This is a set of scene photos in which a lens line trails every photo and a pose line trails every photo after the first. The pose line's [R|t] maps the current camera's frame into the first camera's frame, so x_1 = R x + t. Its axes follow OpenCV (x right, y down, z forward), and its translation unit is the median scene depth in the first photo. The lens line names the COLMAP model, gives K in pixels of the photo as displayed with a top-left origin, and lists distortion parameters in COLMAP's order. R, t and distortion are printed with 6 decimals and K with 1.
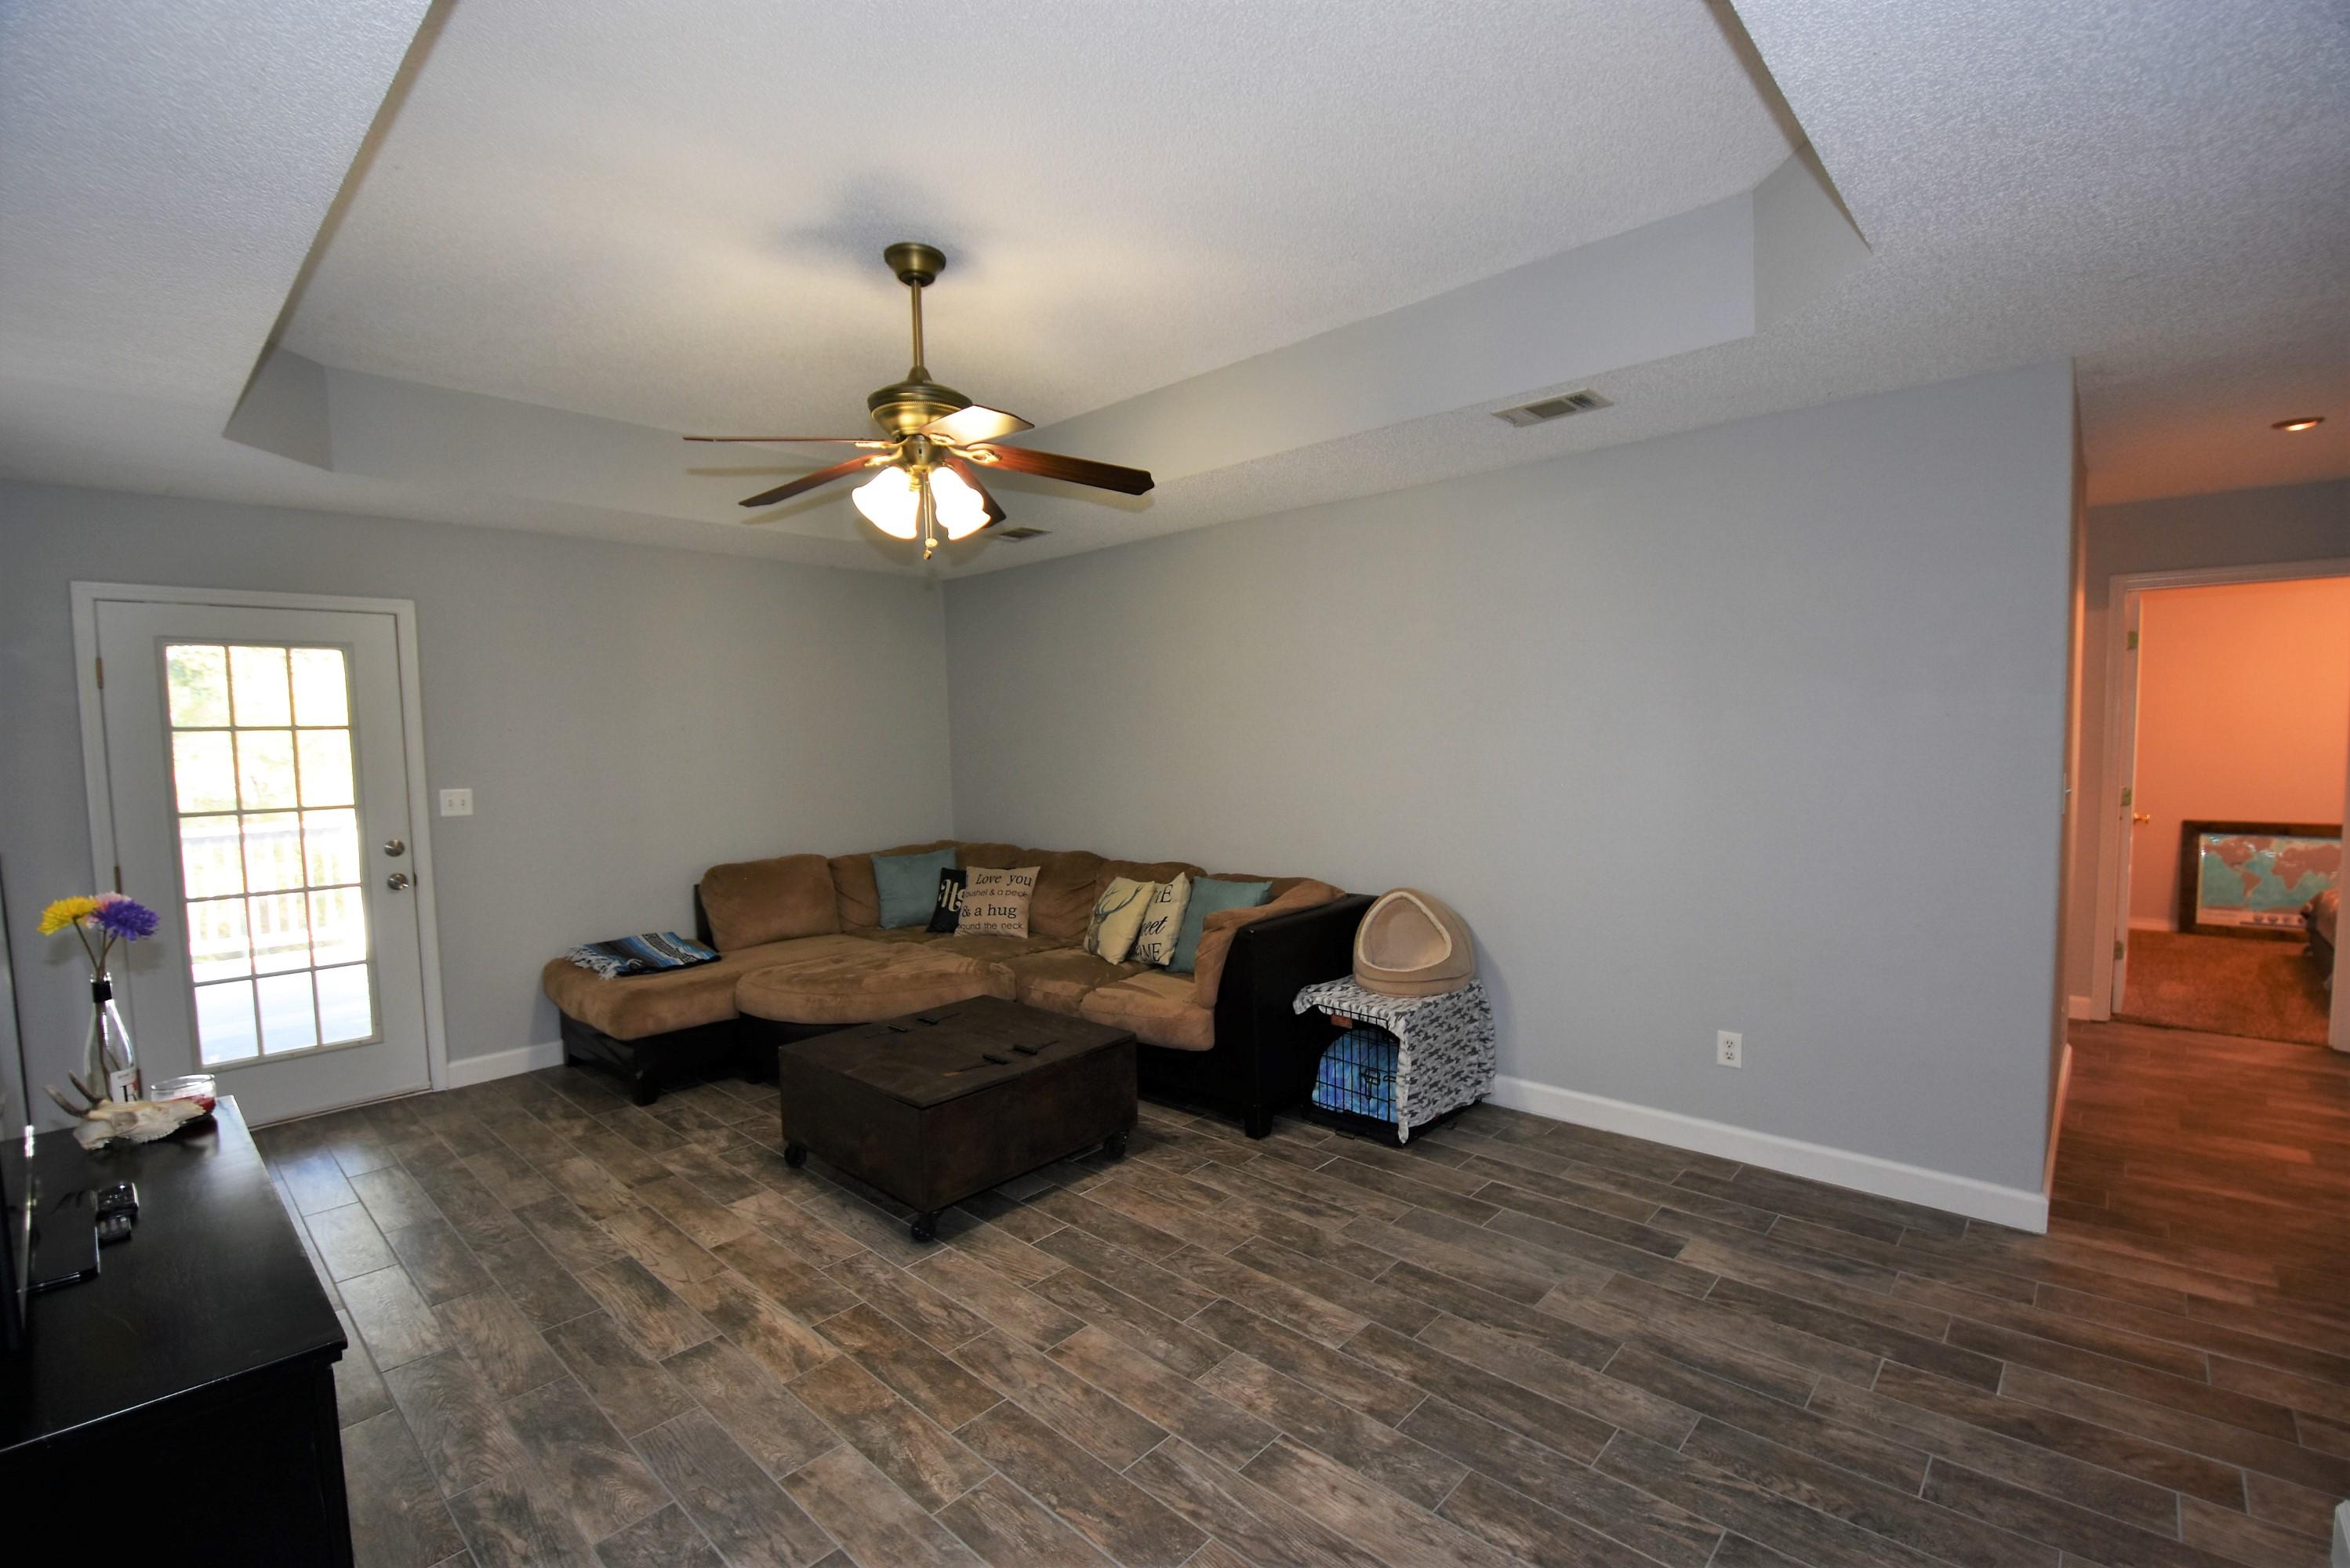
lens RADIAL K [[1047.4, 0, 1186.8], [0, 1047.4, 798.5], [0, 0, 1]] dist [0.021027, -0.022317]
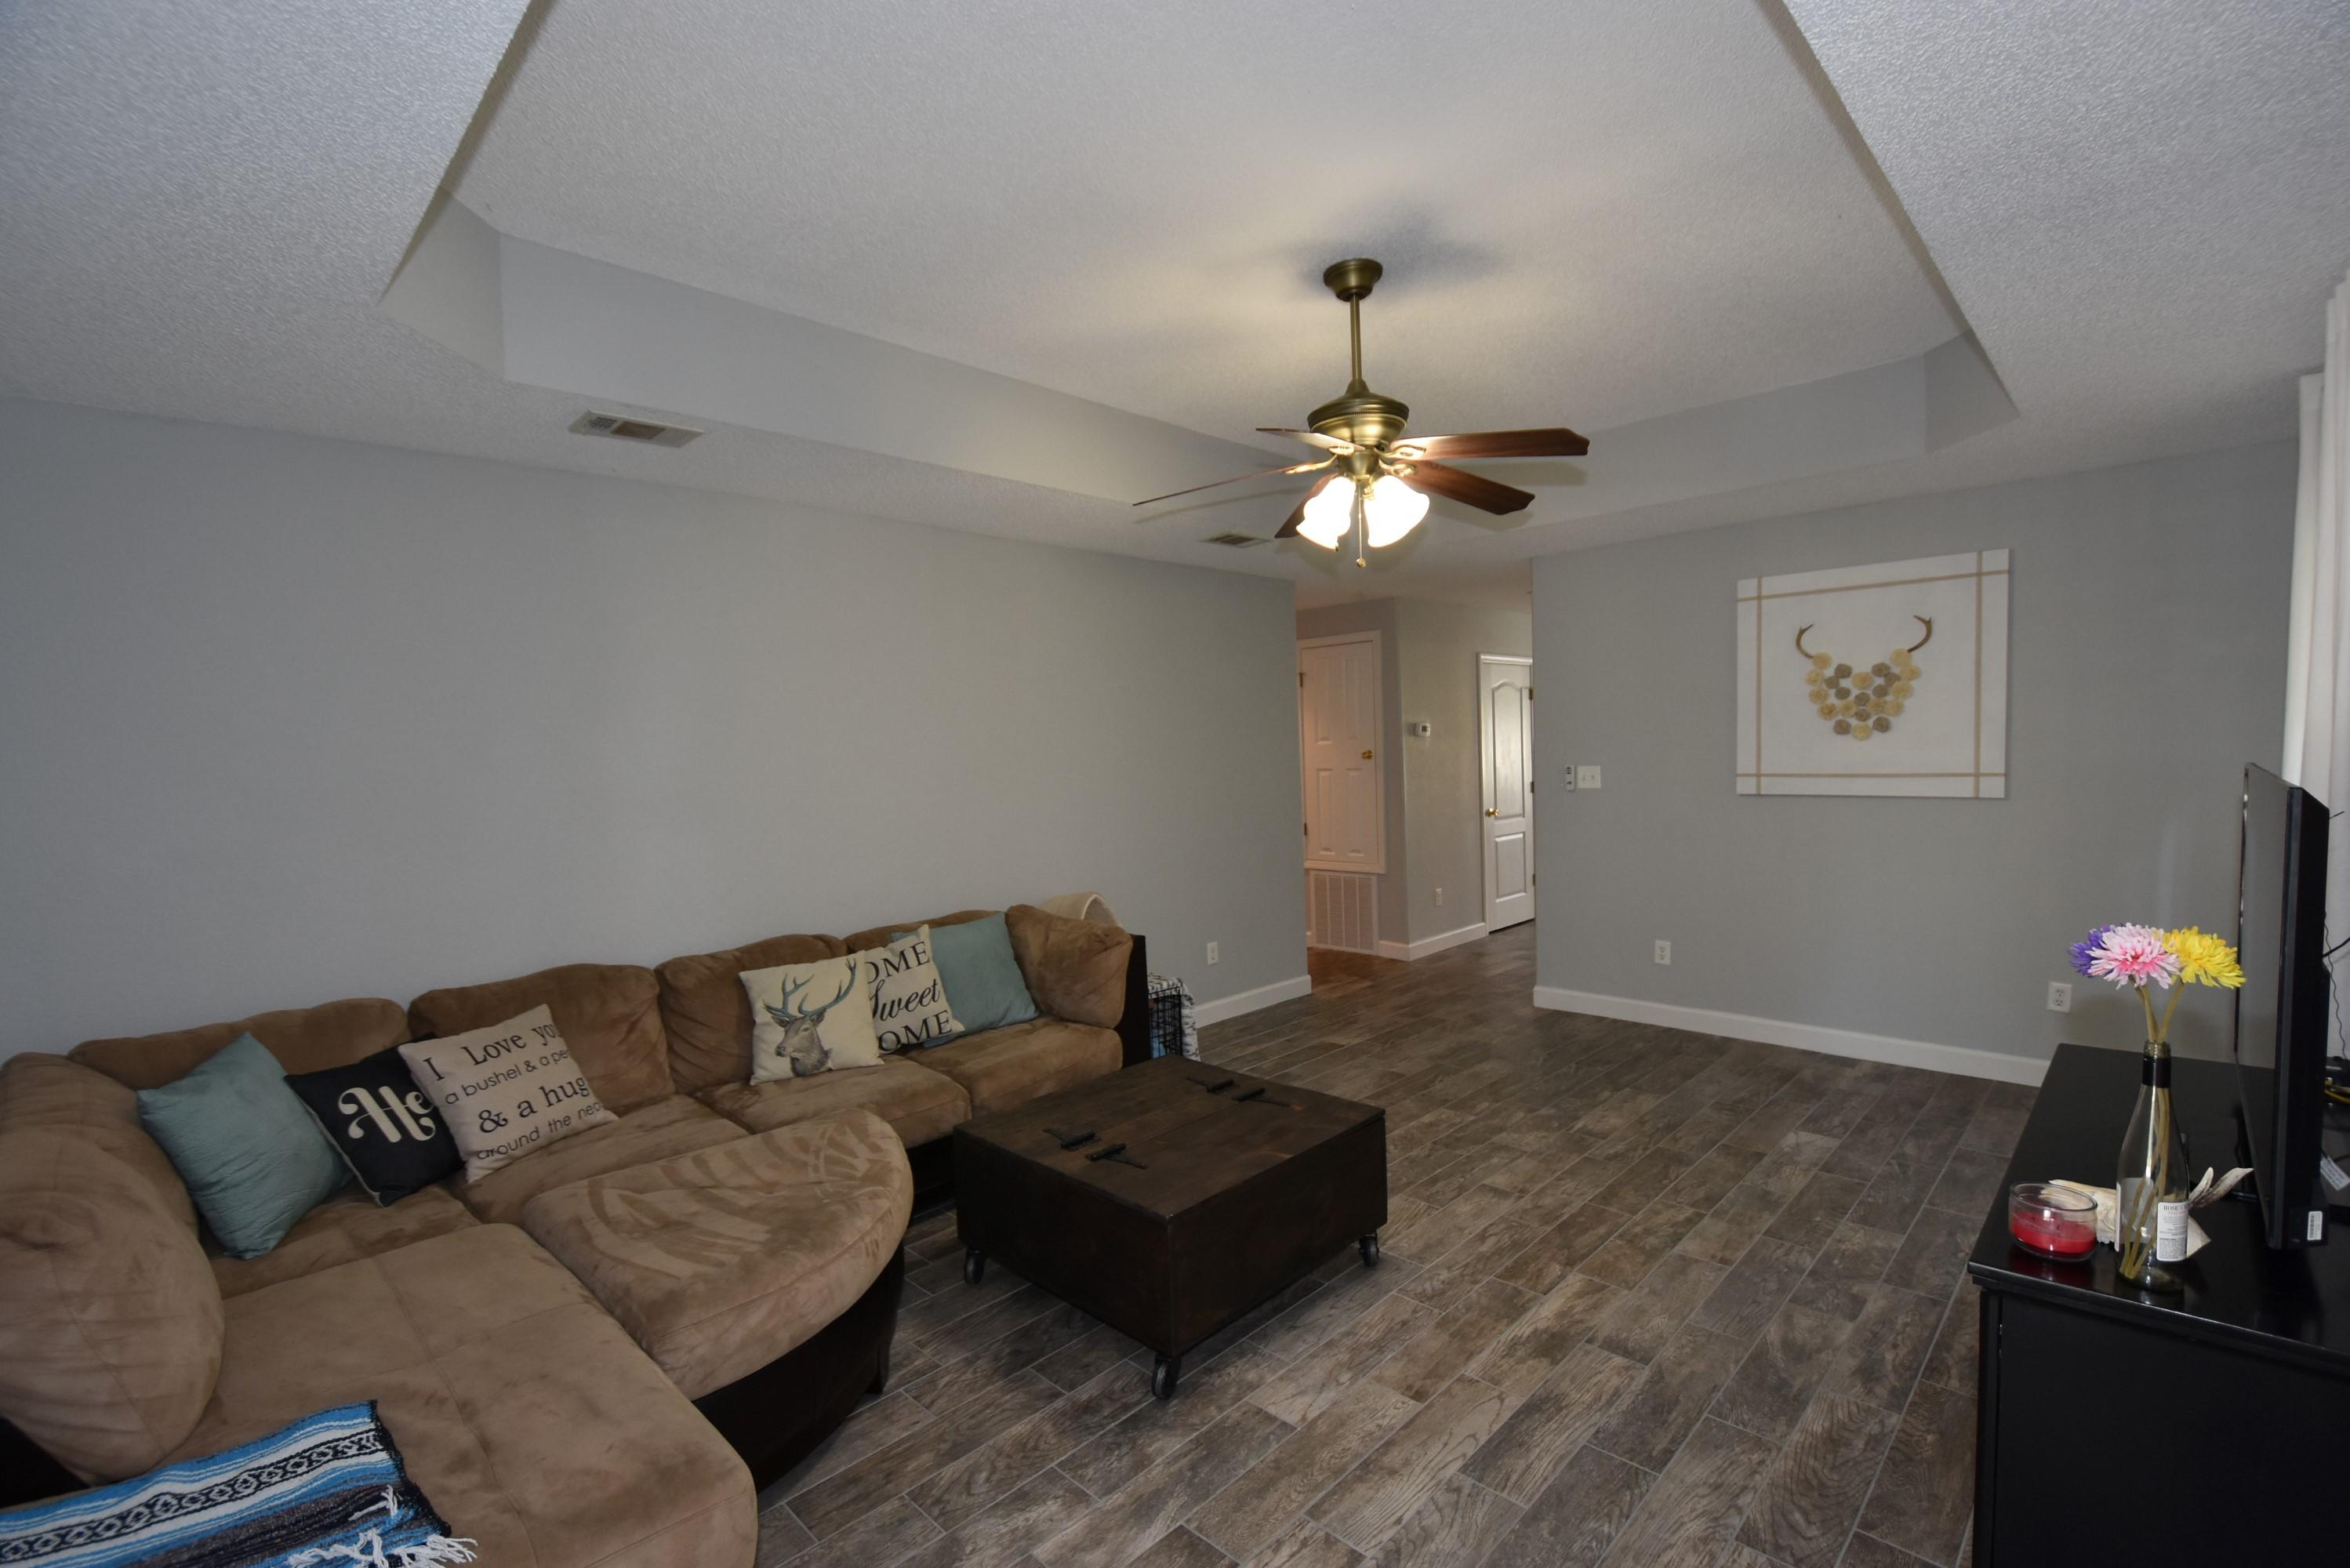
lens RADIAL K [[1035.4, 0, 1177.0], [0, 1035.4, 807.8], [0, 0, 1]] dist [0.013890, -0.021148]
pose [[0.026633, -0.032327, 0.999122, -1.281454], [0.099389, 0.994610, 0.029532, -0.042328], [-0.994692, 0.098515, 0.029703, 1.193557]]
